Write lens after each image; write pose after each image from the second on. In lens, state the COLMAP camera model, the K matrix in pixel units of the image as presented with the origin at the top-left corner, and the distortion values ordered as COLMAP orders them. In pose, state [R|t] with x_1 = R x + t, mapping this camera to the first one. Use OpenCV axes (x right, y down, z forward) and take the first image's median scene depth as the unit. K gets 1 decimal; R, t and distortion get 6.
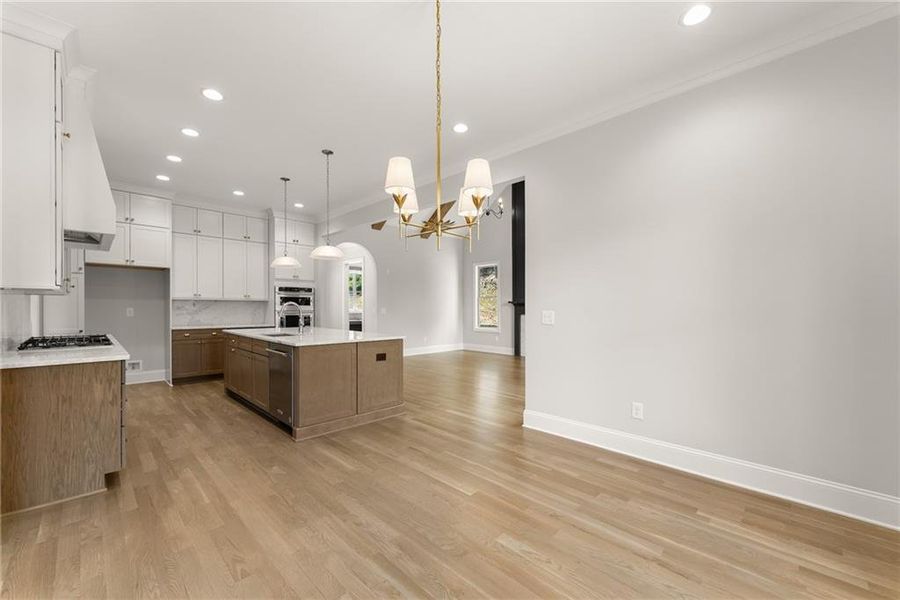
lens RADIAL K [[360.3, 0, 446.1], [0, 360.3, 306.6], [0, 0, 1]] dist [-0.000490, -0.000455]
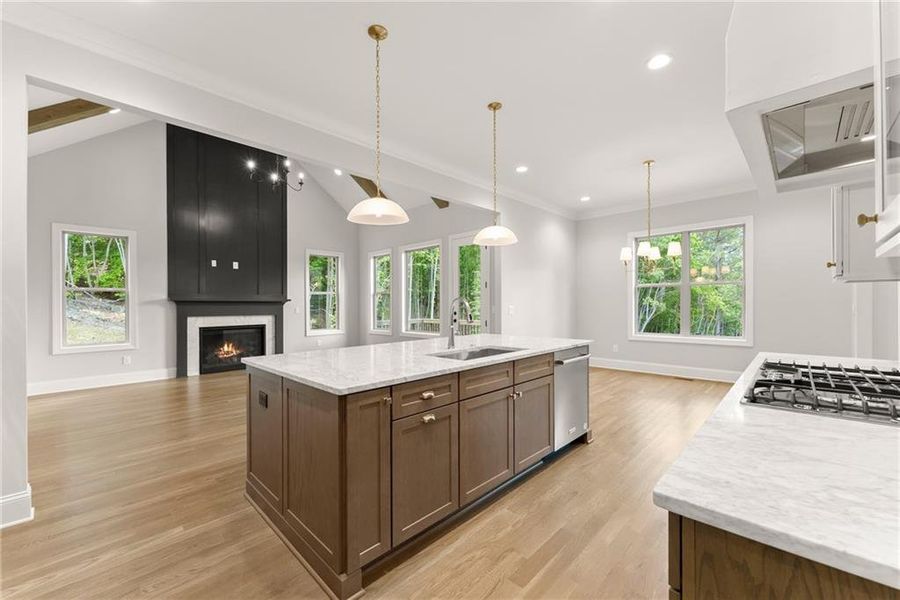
lens RADIAL K [[360.3, 0, 444.8], [0, 360.3, 302.4], [0, 0, 1]] dist [-0.000490, -0.000455]
pose [[-0.004342, 0.001089, 0.999990, -0.811638], [0.007796, 0.999969, -0.001055, -0.002849], [-0.999960, 0.007792, -0.004350, 0.814985]]
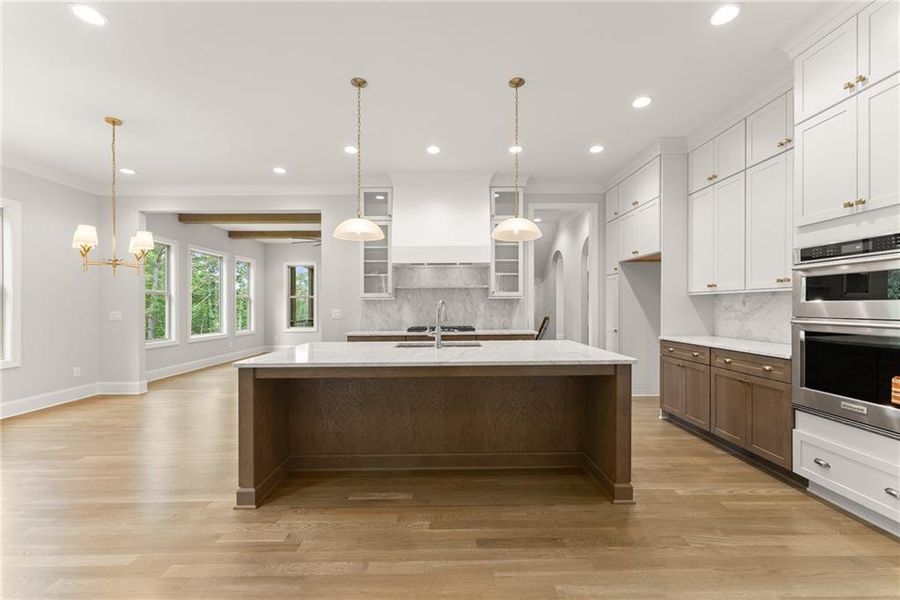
lens RADIAL K [[360.3, 0, 449.0], [0, 360.3, 305.8], [0, 0, 1]] dist [-0.000490, -0.000455]
pose [[-0.701772, -0.000253, -0.712402, 0.032031], [0.004325, 0.999980, -0.004615, 0.000828], [0.712389, -0.006320, -0.701757, 1.175022]]
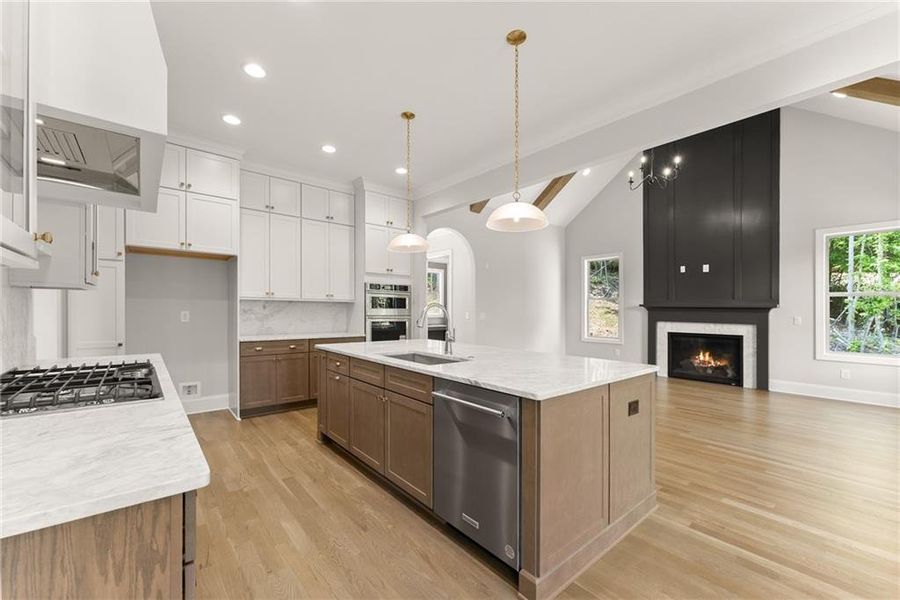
lens RADIAL K [[360.3, 0, 443.2], [0, 360.3, 311.9], [0, 0, 1]] dist [-0.000490, -0.000455]
pose [[0.996055, 0.006015, -0.088530, -0.288628], [-0.005468, 0.999964, 0.006417, -0.001683], [0.088566, -0.005907, 0.996053, 0.314869]]
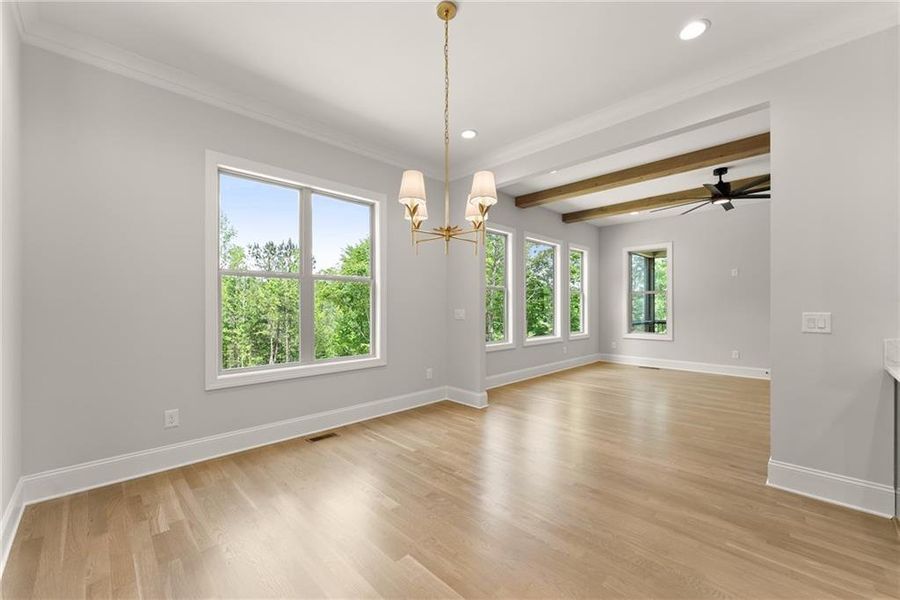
lens RADIAL K [[360.3, 0, 448.7], [0, 360.3, 295.5], [0, 0, 1]] dist [-0.000490, -0.000455]
pose [[-0.999909, -0.003996, 0.012873, -0.011134], [-0.004375, 0.999554, -0.029545, 0.000266], [-0.012749, -0.029599, -0.999481, 0.729922]]
